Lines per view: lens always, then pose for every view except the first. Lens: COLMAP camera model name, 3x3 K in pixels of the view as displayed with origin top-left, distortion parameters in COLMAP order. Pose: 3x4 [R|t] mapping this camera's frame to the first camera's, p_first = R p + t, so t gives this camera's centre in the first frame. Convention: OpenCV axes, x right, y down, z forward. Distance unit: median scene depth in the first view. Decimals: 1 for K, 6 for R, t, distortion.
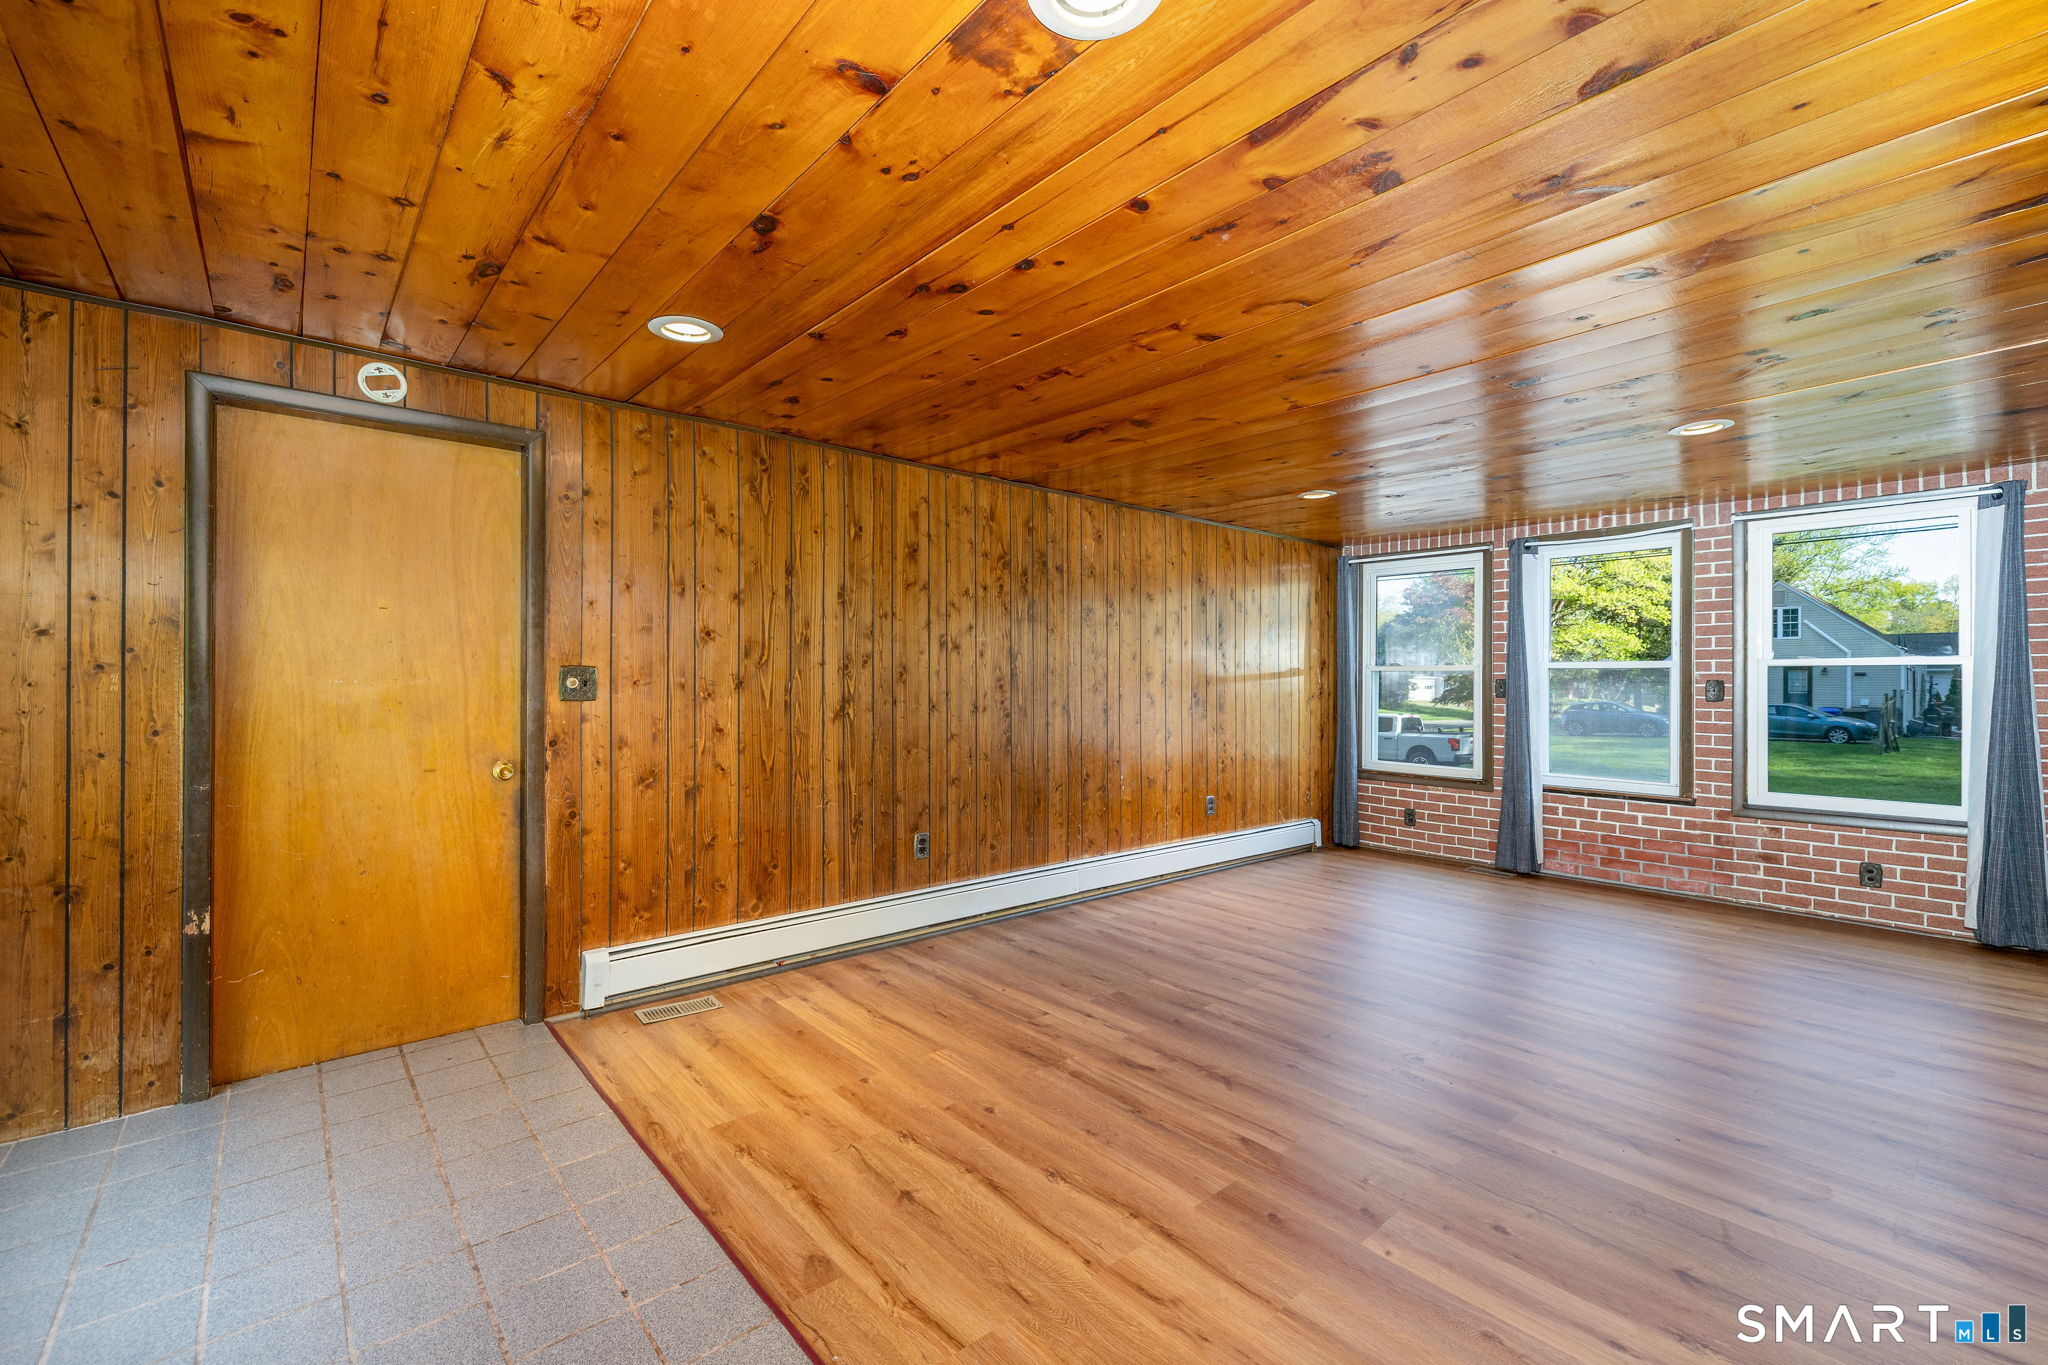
lens RADIAL K [[861.2, 0, 1020.0], [0, 861.2, 682.8], [0, 0, 1]] dist [-0.000224, -0.000669]
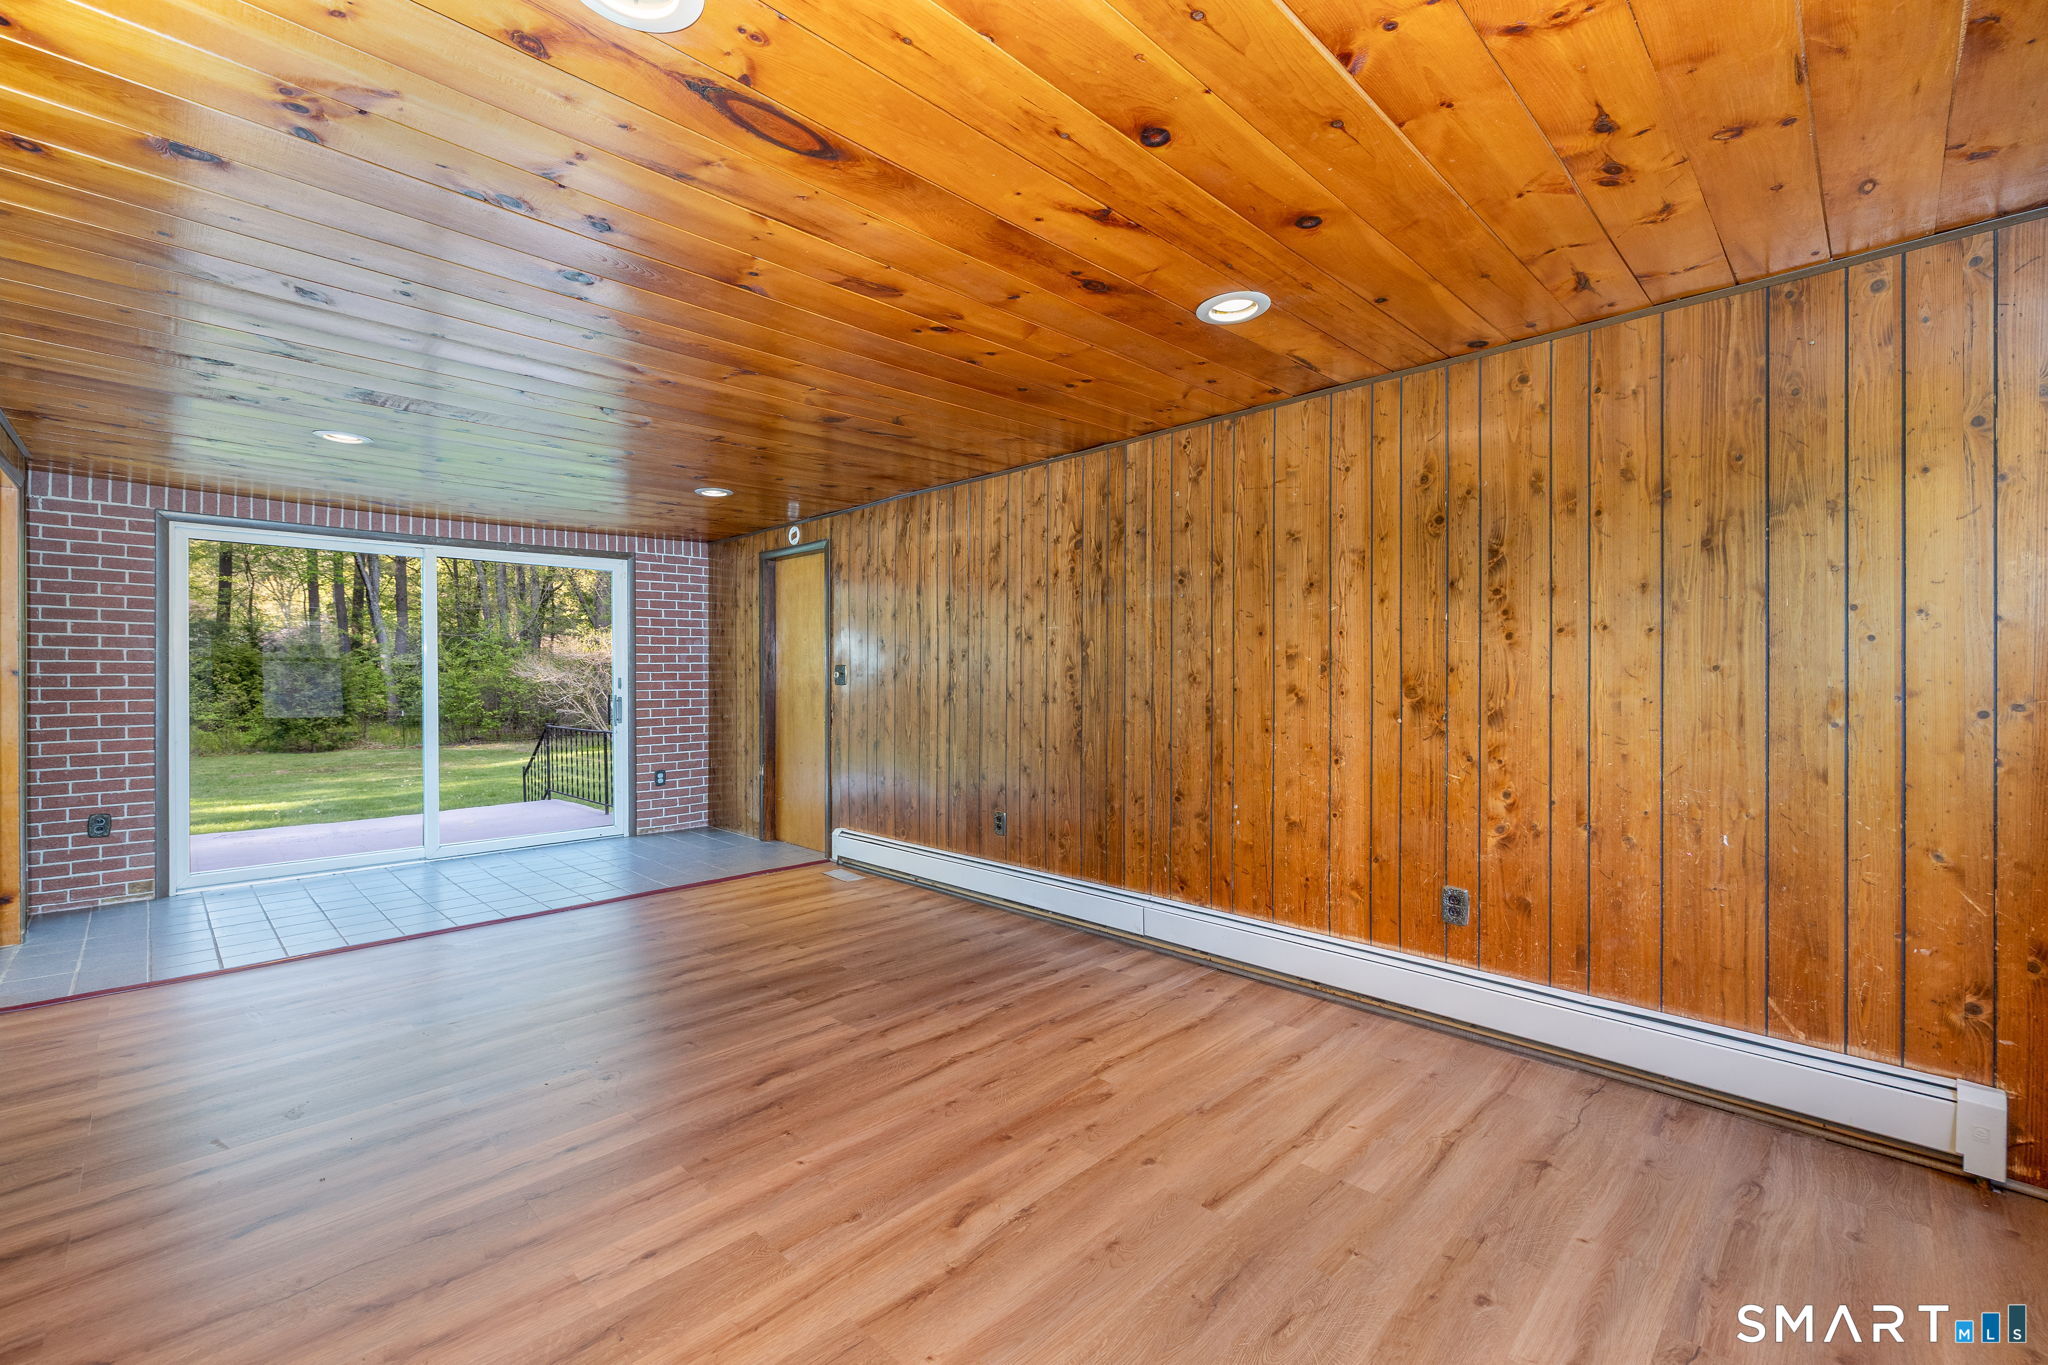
lens RADIAL K [[861.2, 0, 1018.2], [0, 861.2, 677.5], [0, 0, 1]] dist [-0.000224, -0.000669]
pose [[0.072221, -0.002560, -0.997385, 0.955142], [0.001840, 0.999995, -0.002434, 0.008114], [0.997387, -0.001660, 0.072226, 0.927591]]
